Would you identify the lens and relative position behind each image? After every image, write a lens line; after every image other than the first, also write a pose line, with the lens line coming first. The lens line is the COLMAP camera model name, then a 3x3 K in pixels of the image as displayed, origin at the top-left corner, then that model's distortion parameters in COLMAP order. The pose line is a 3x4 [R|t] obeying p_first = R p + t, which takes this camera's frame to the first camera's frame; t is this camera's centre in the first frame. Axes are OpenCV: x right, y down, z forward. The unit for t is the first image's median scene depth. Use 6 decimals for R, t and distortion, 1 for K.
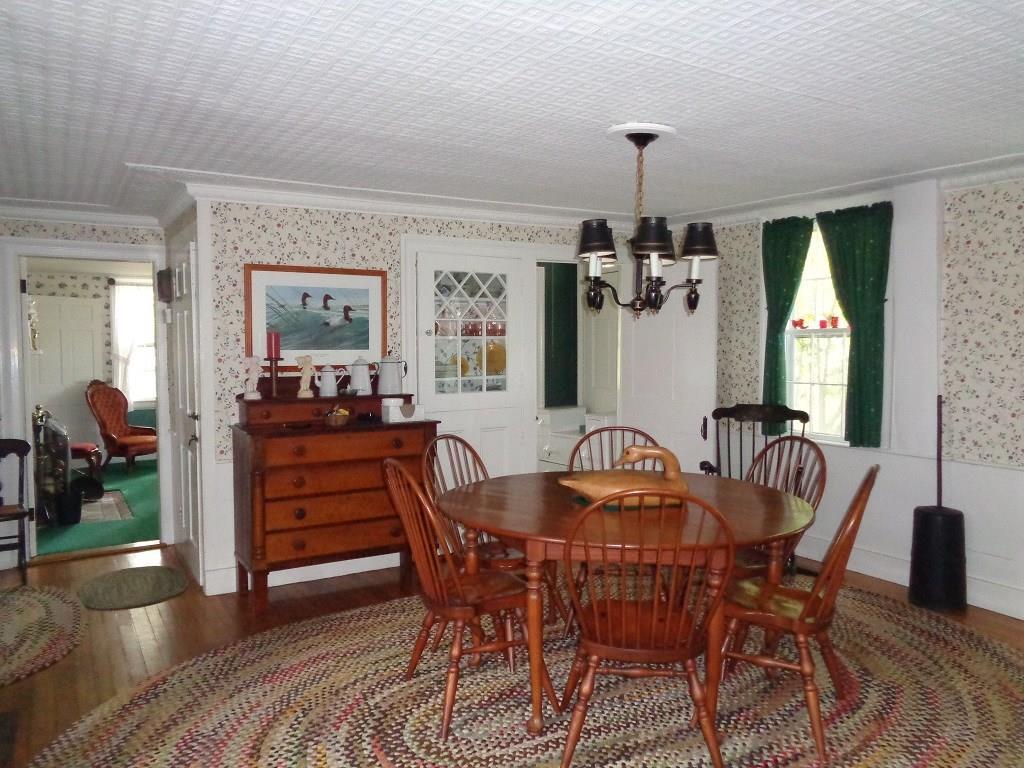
lens RADIAL K [[760.5, 0, 512.8], [0, 760.5, 384.8], [0, 0, 1]] dist [0.001658, 0.004237]
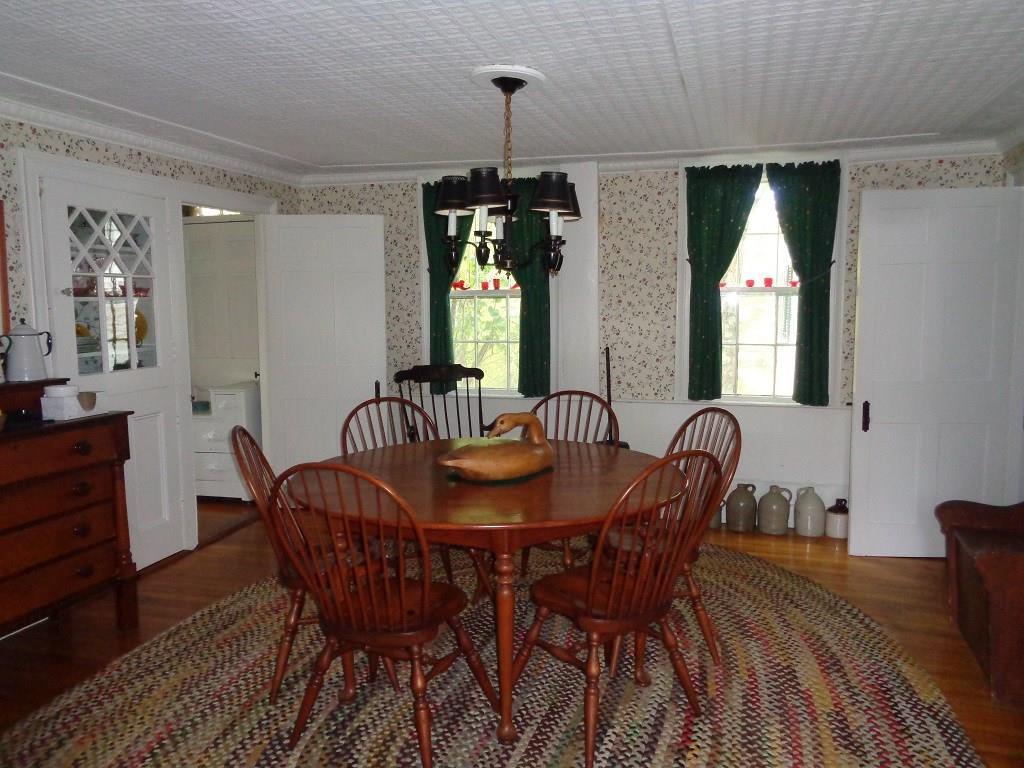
lens RADIAL K [[760.5, 0, 513.4], [0, 760.5, 380.9], [0, 0, 1]] dist [0.001658, 0.004237]
pose [[0.742617, -0.073267, 0.665697, -0.335114], [0.042278, 0.997144, 0.062584, -0.013812], [-0.668381, -0.018332, 0.743594, 0.210750]]
